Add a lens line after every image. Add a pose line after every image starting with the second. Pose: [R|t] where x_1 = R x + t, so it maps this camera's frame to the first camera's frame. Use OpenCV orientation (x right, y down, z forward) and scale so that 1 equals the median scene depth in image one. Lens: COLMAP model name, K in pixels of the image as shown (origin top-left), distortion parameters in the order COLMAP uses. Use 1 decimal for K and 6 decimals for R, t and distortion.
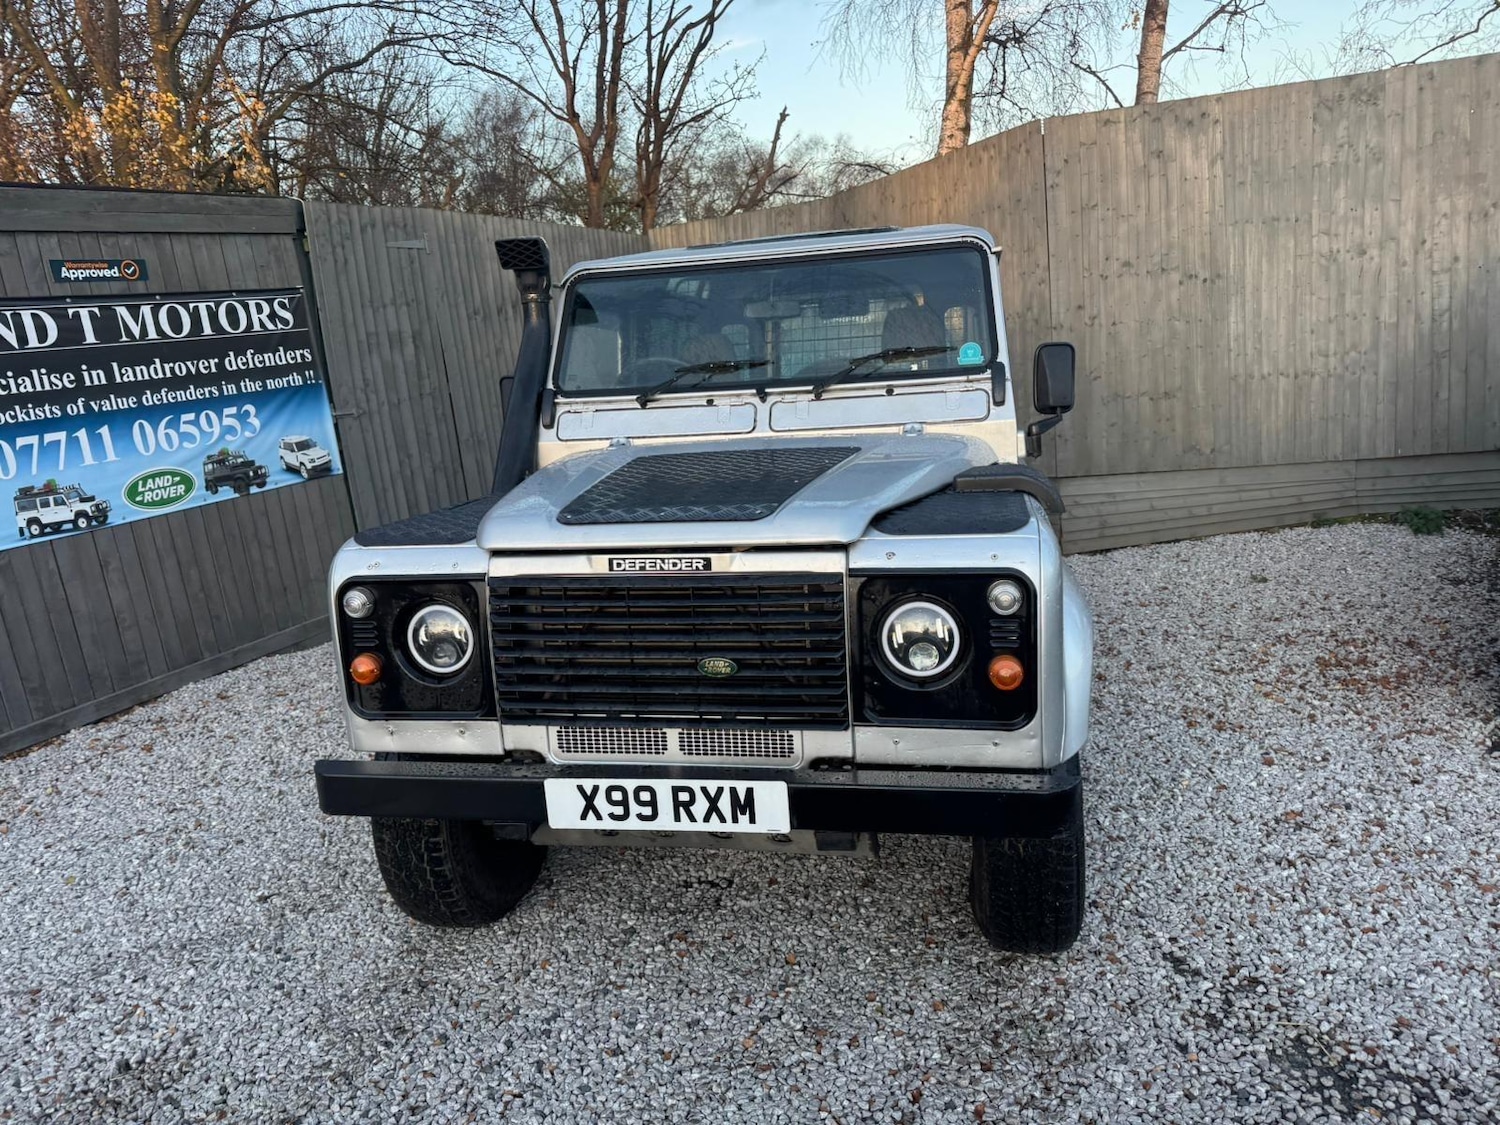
lens RADIAL K [[1069.3, 0, 748.6], [0, 1069.3, 561.0], [0, 0, 1]] dist [0.012622, -0.011167]
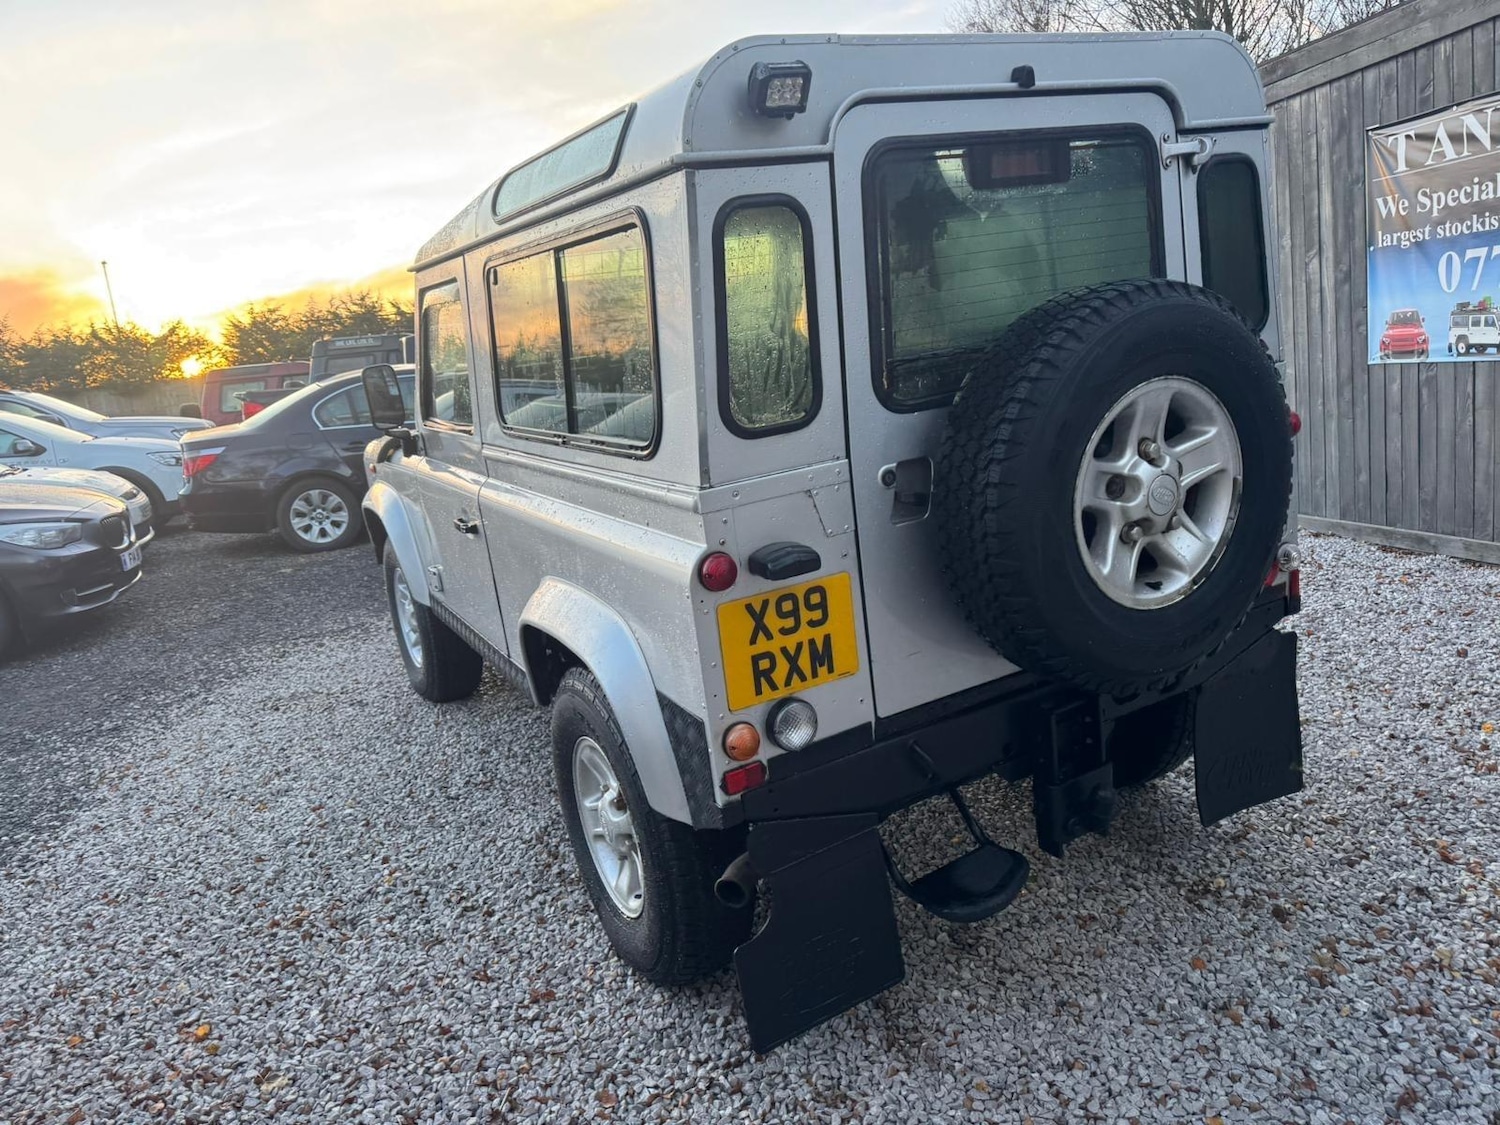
lens RADIAL K [[1092.3, 0, 727.6], [0, 1092.3, 559.9], [0, 0, 1]] dist [0.006721, -0.008367]
pose [[-0.755206, 0.305273, -0.580062, 0.693978], [0.059967, 0.913398, 0.402627, -0.437687], [0.652739, 0.269282, -0.708110, 1.983384]]
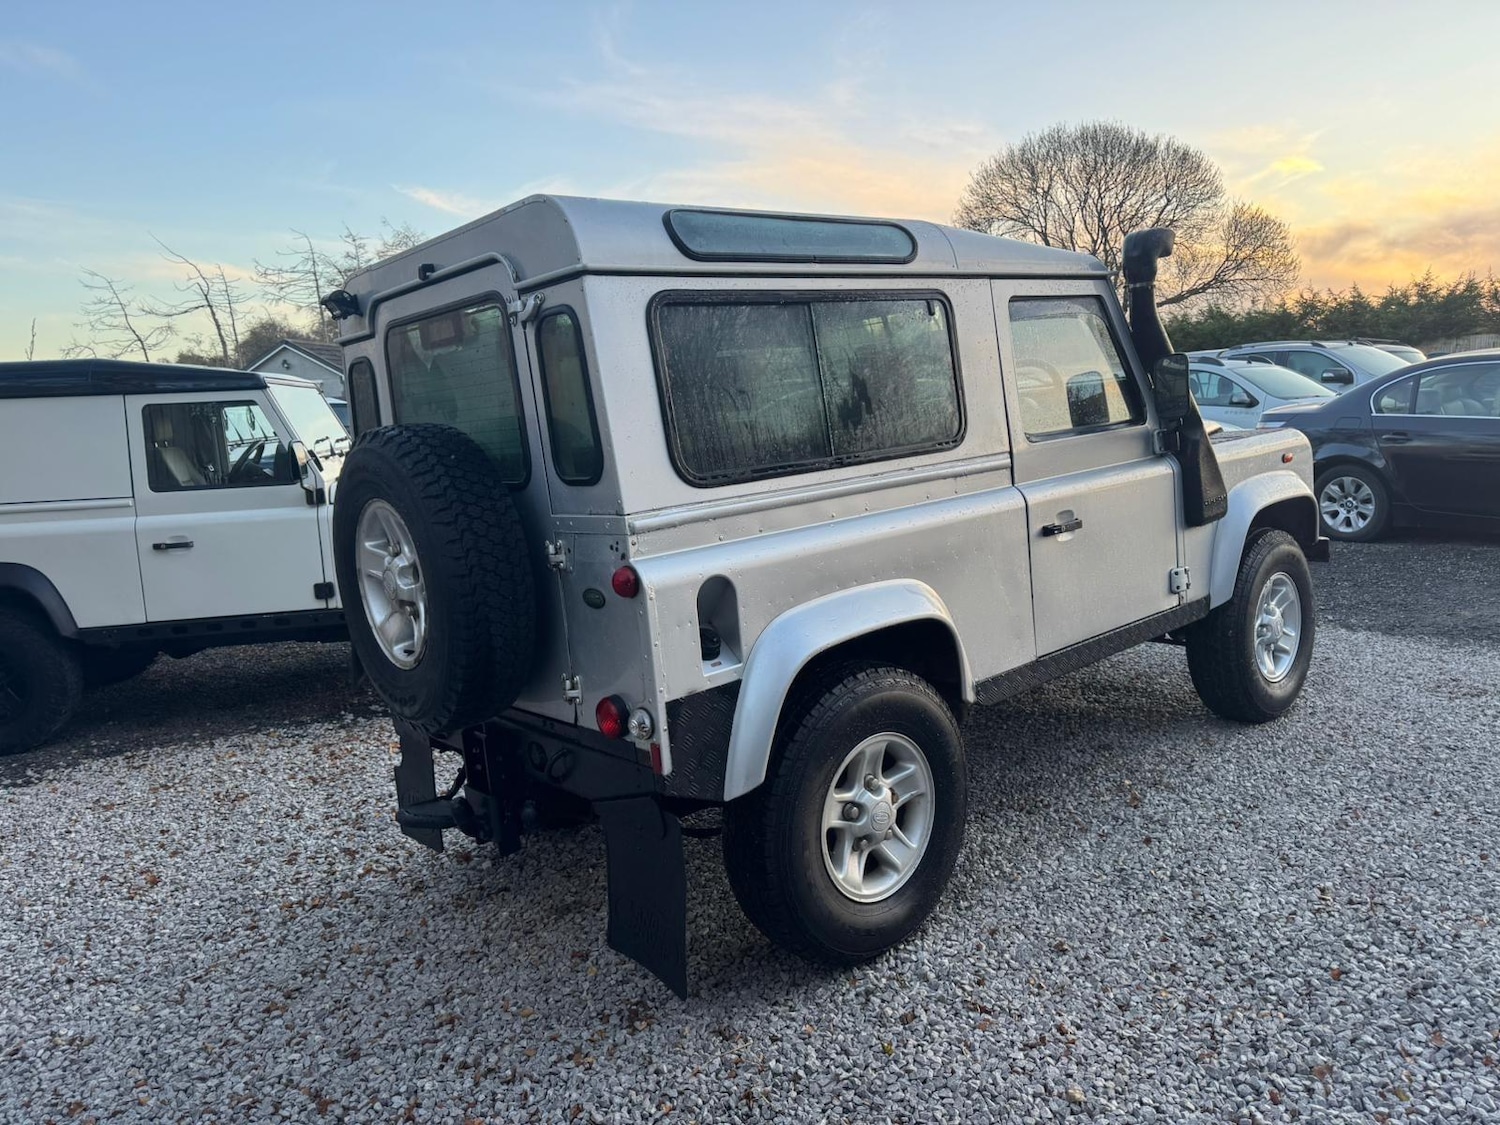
lens RADIAL K [[1066.8, 0, 748.5], [0, 1066.8, 574.2], [0, 0, 1]] dist [0.015241, -0.014979]
pose [[-0.782223, 0.039496, 0.621745, -0.563432], [0.248187, 0.935133, 0.252843, -0.356712], [-0.571428, 0.352089, -0.741285, 2.144617]]
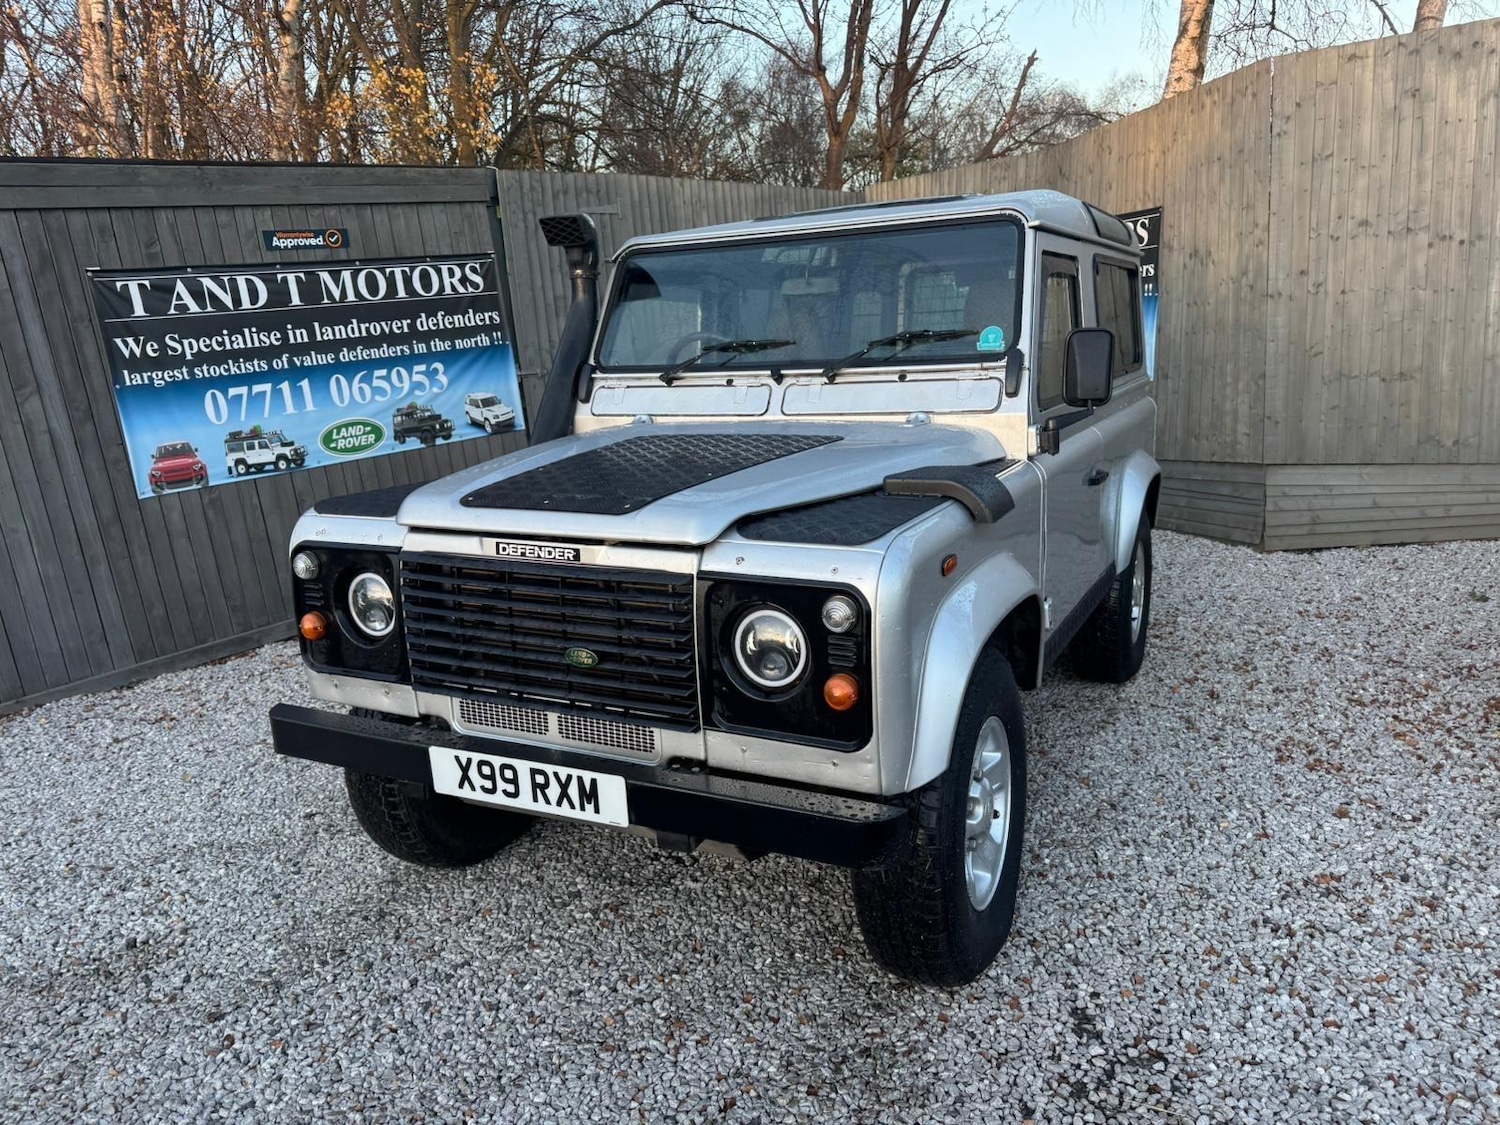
lens RADIAL K [[1066.8, 0, 748.5], [0, 1066.8, 574.2], [0, 0, 1]] dist [0.015241, -0.014979]
pose [[0.964317, 0.076090, -0.253581, 0.237625], [-0.062441, 0.996155, 0.061458, -0.032492], [0.257283, -0.043431, 0.965360, 0.042500]]
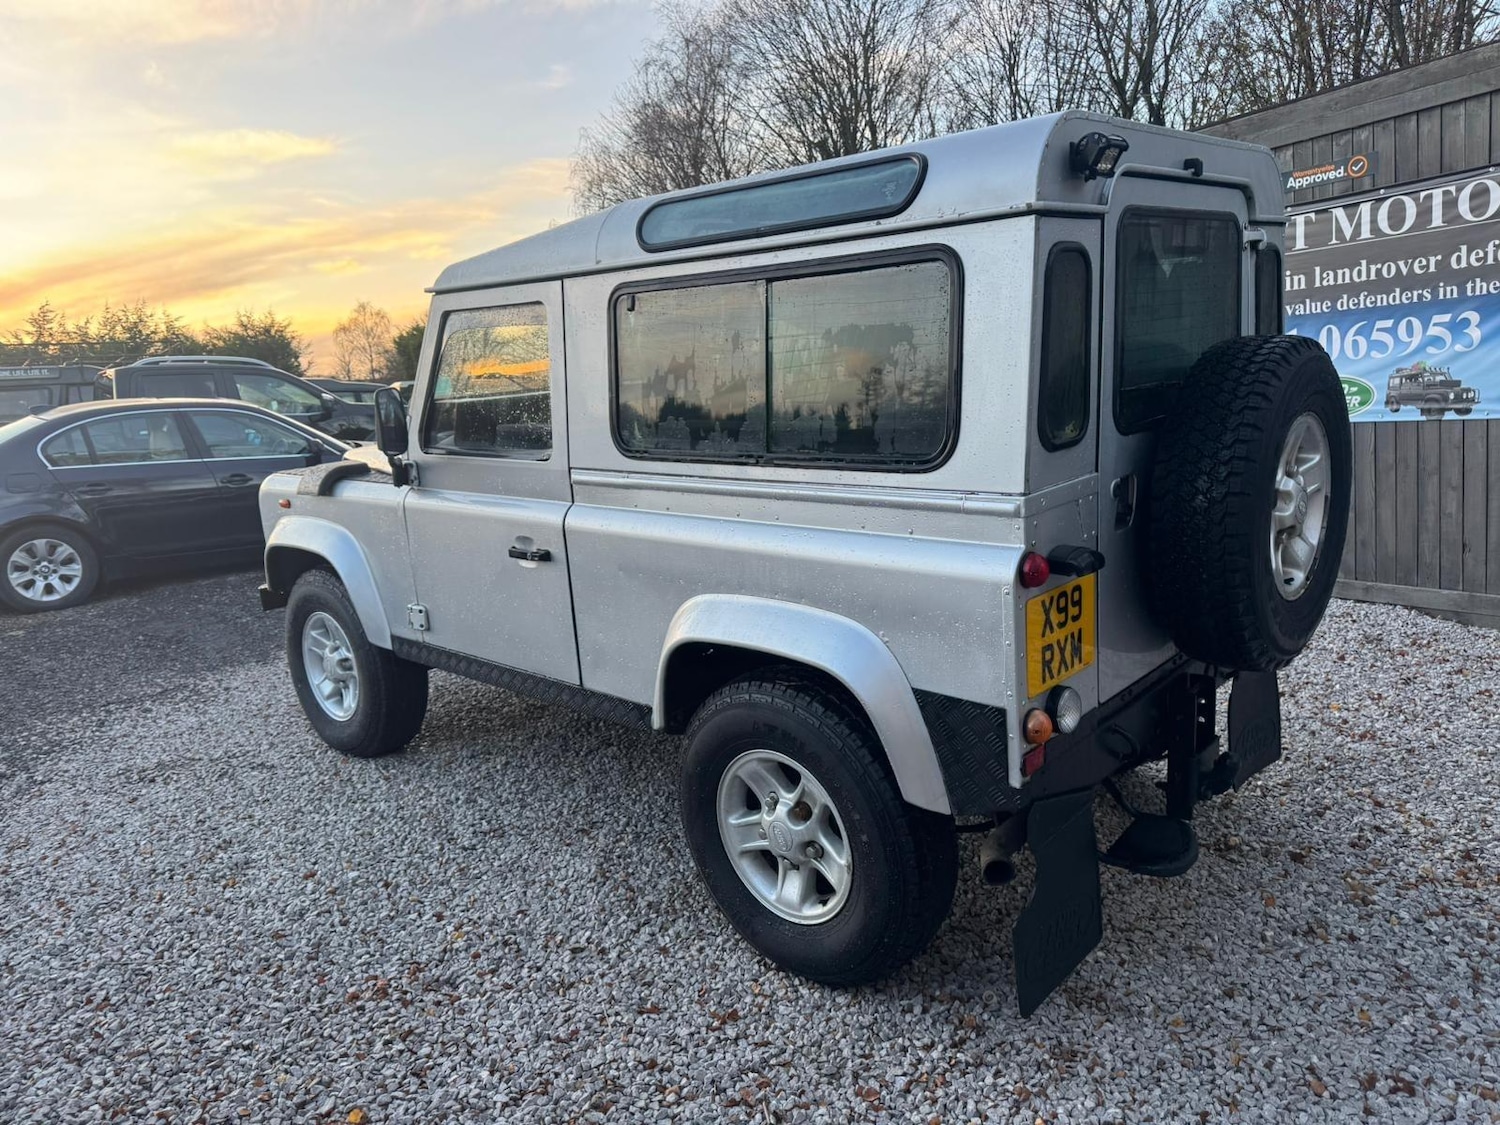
lens RADIAL K [[1095.5, 0, 745.8], [0, 1095.5, 549.1], [0, 0, 1]] dist [0.005814, -0.007956]
pose [[-0.510423, 0.272452, -0.815622, 0.969800], [-0.051020, 0.937216, 0.344998, -0.426773], [0.858409, 0.217708, -0.464476, 1.731738]]
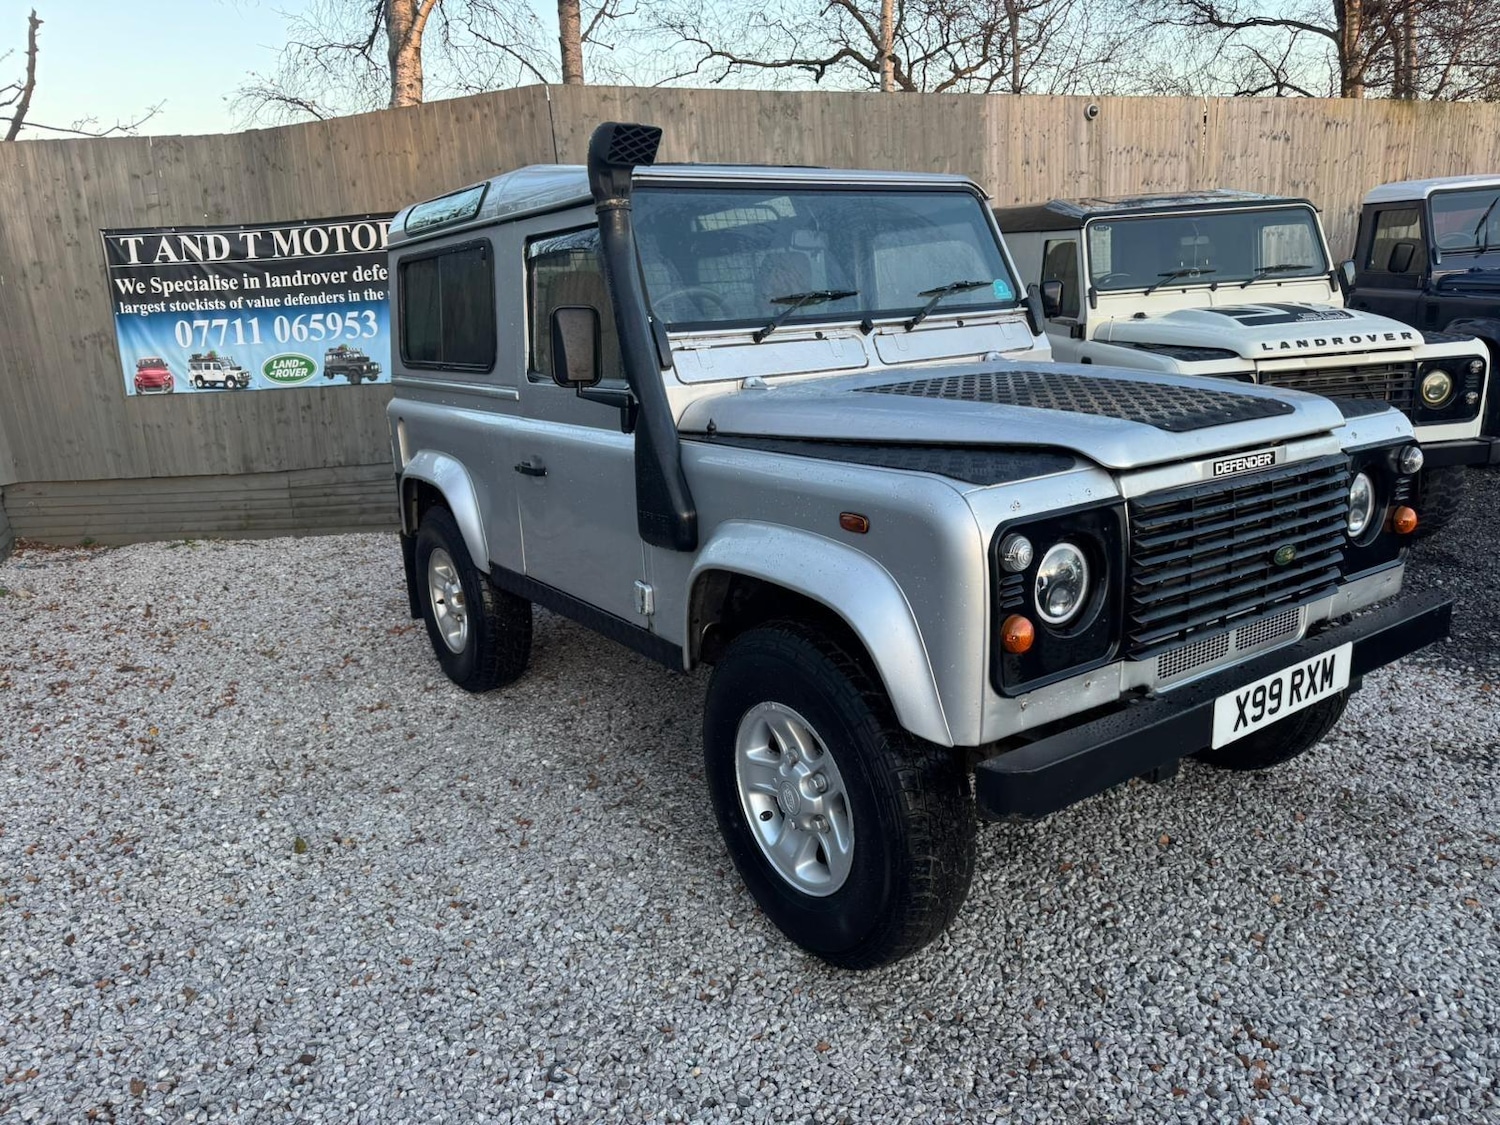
lens RADIAL K [[1067.2, 0, 747.5], [0, 1067.2, 559.0], [0, 0, 1]] dist [0.005108, -0.005689]
pose [[0.697622, -0.141884, 0.702277, -0.727451], [0.139901, 0.988303, 0.060697, -0.022708], [-0.702674, 0.055906, 0.709312, 0.393832]]
